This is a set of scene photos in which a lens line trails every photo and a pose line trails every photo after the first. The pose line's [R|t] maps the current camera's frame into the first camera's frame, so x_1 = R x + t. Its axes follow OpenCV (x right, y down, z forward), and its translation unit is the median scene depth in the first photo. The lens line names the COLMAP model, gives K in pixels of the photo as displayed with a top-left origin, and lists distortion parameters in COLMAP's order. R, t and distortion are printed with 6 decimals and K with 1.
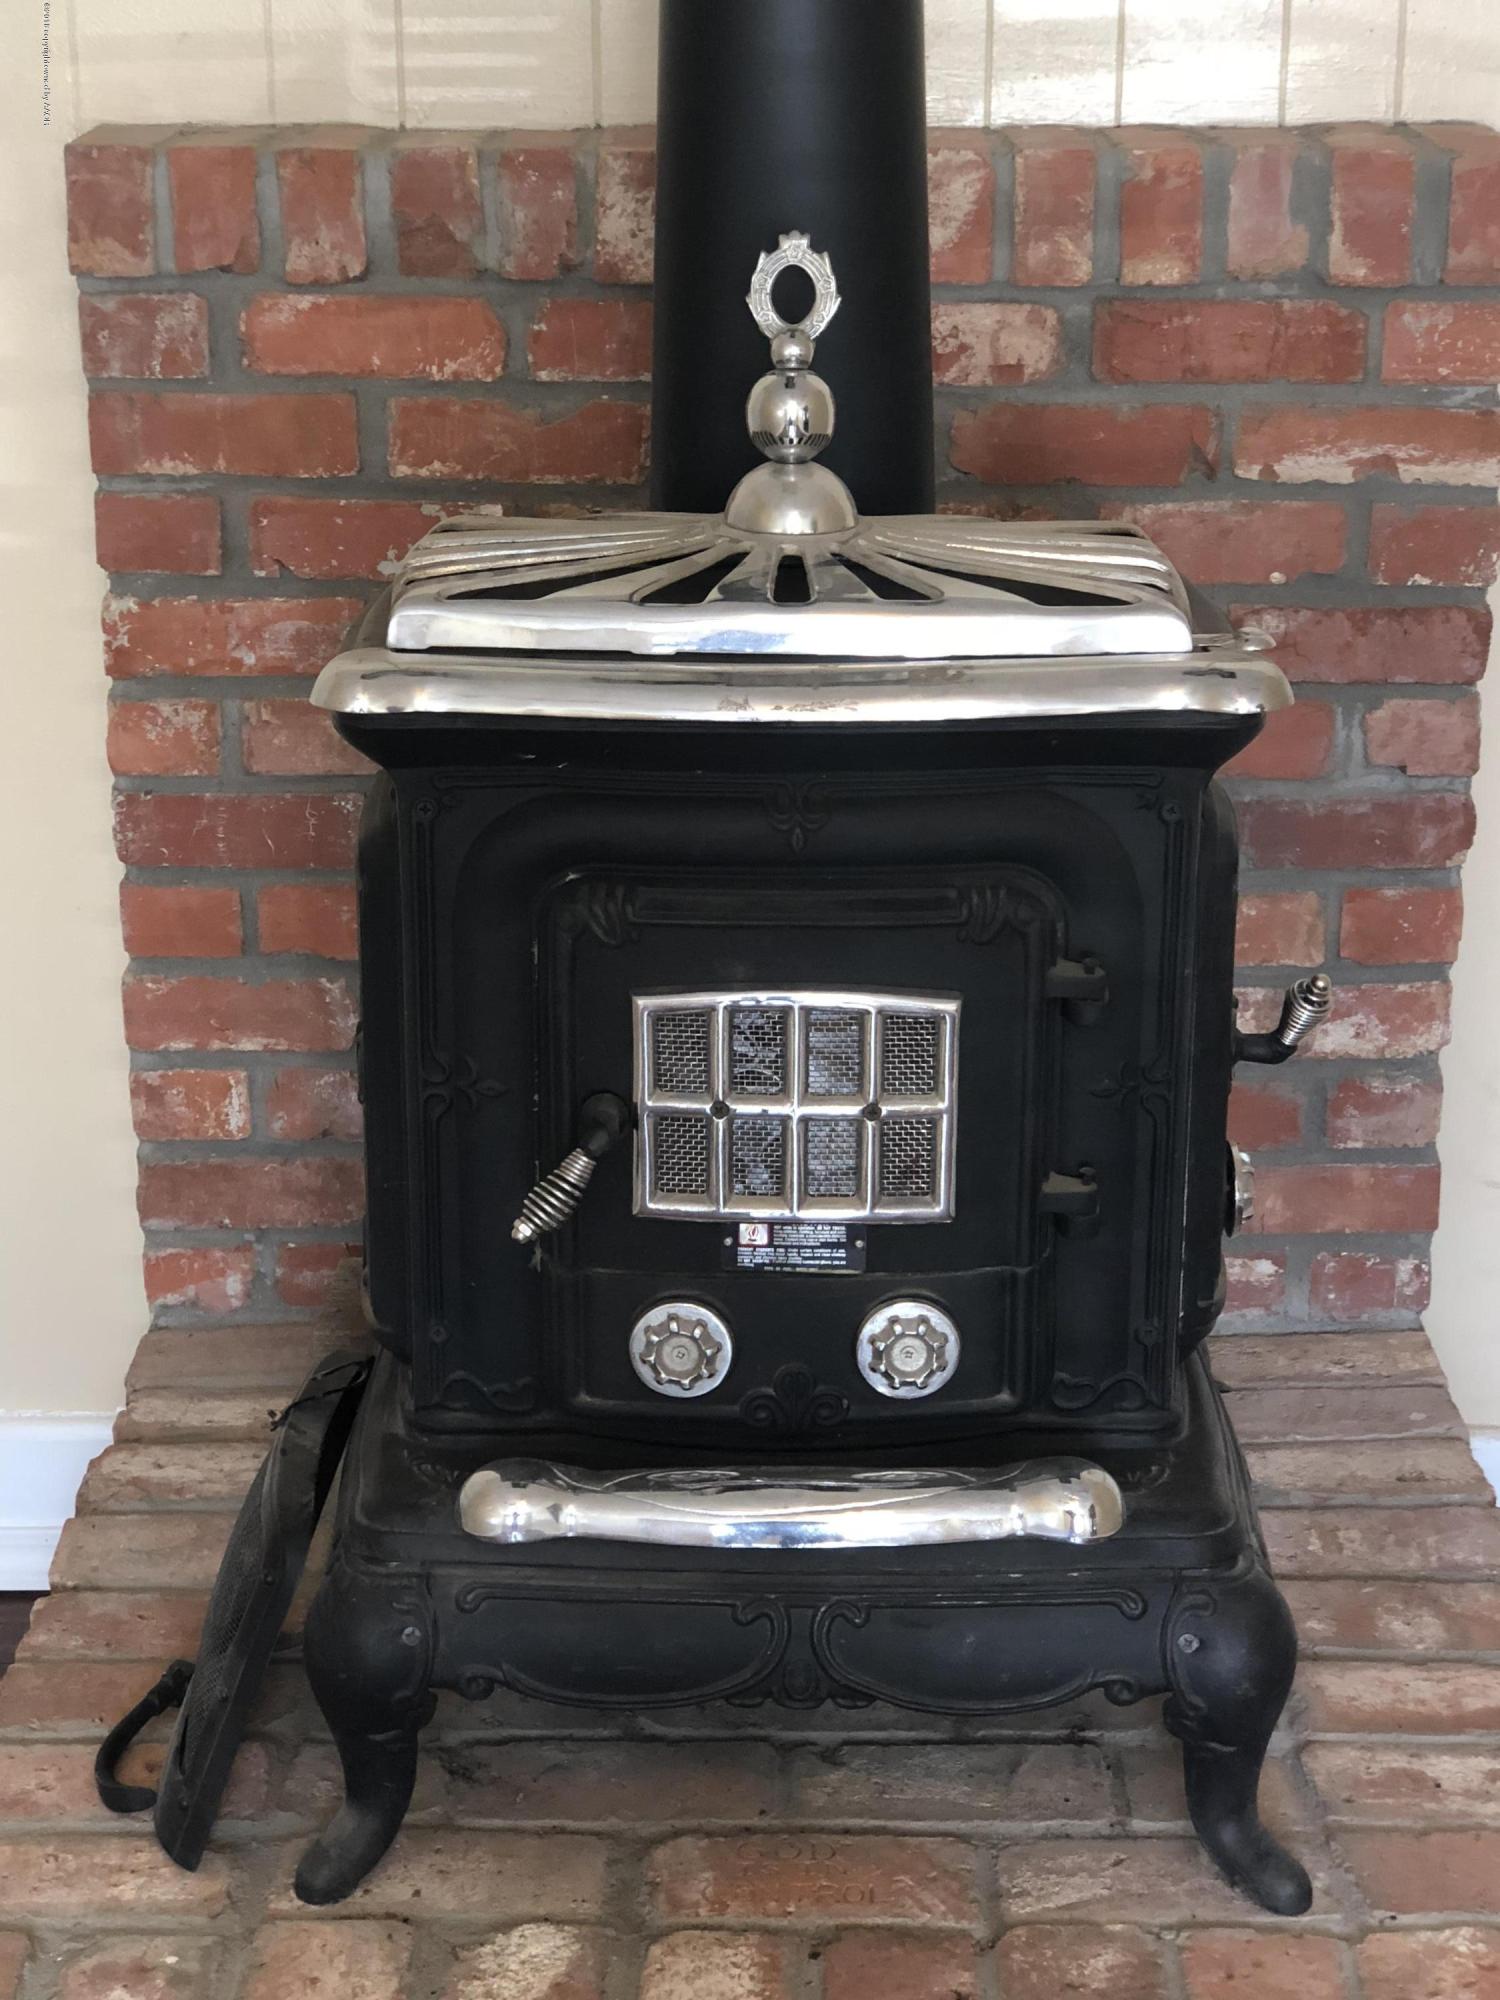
lens RADIAL K [[3150.3, 0, 739.4], [0, 3150.3, 1000.1], [0, 0, 1]] dist [0.020472, 0.000000]
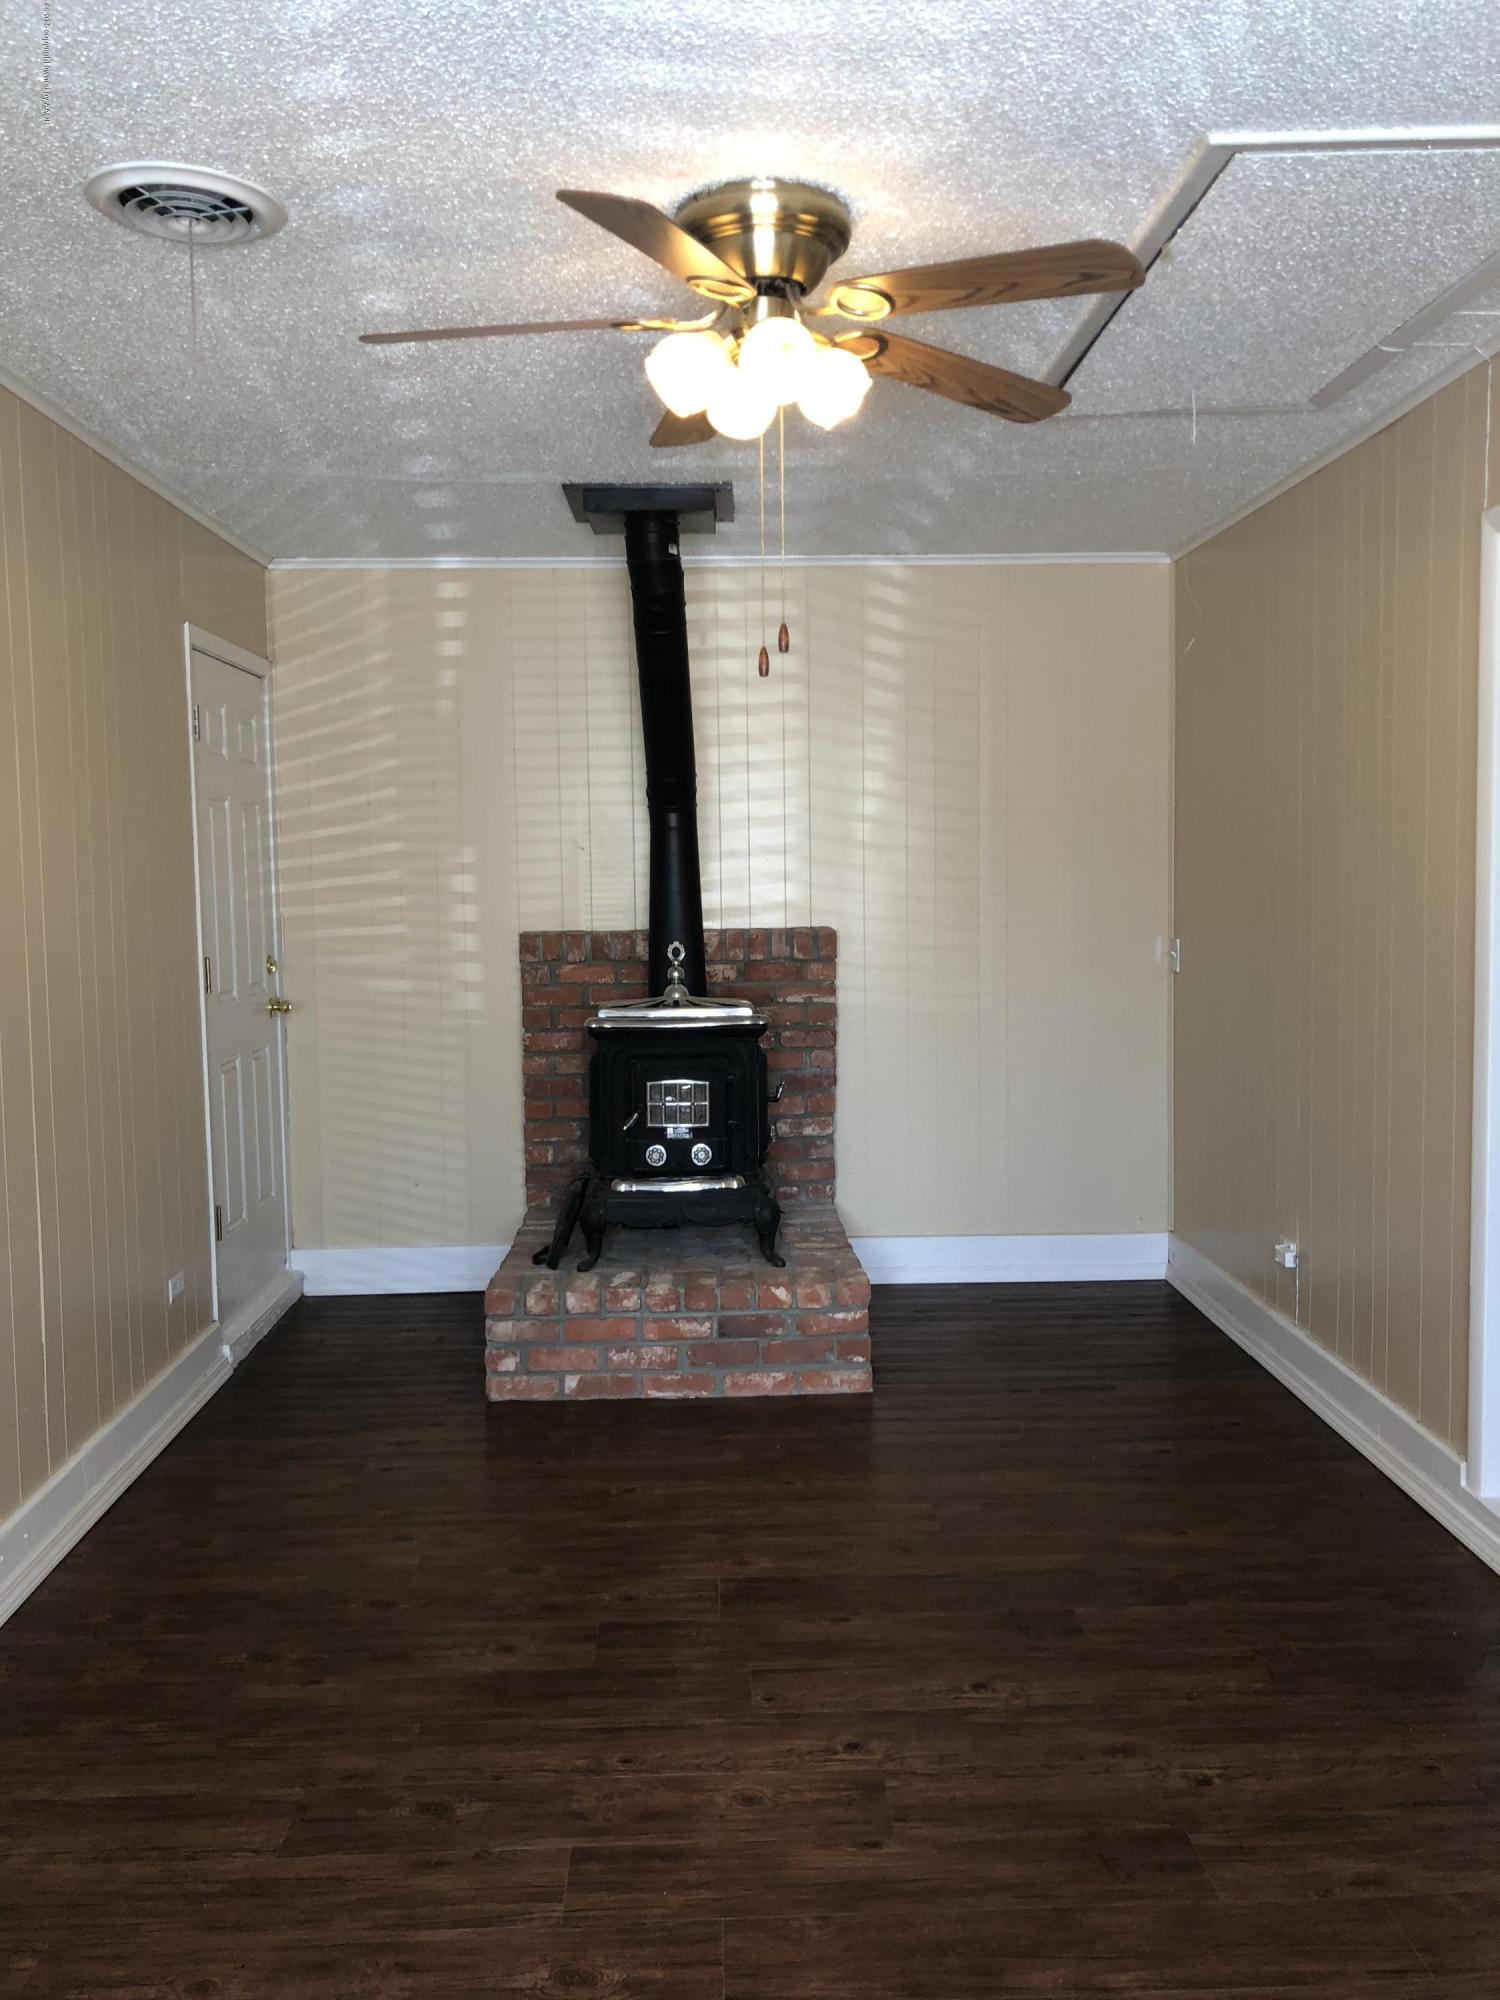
lens RADIAL K [[1835.4, 0, 755.9], [0, 1835.4, 999.4], [0, 0, 1]] dist [0.006652, 0.000000]
pose [[0.999194, -0.012661, 0.038095, 0.026707], [0.022490, 0.962609, -0.269958, 0.553405], [-0.033253, 0.270598, 0.962118, -1.566638]]
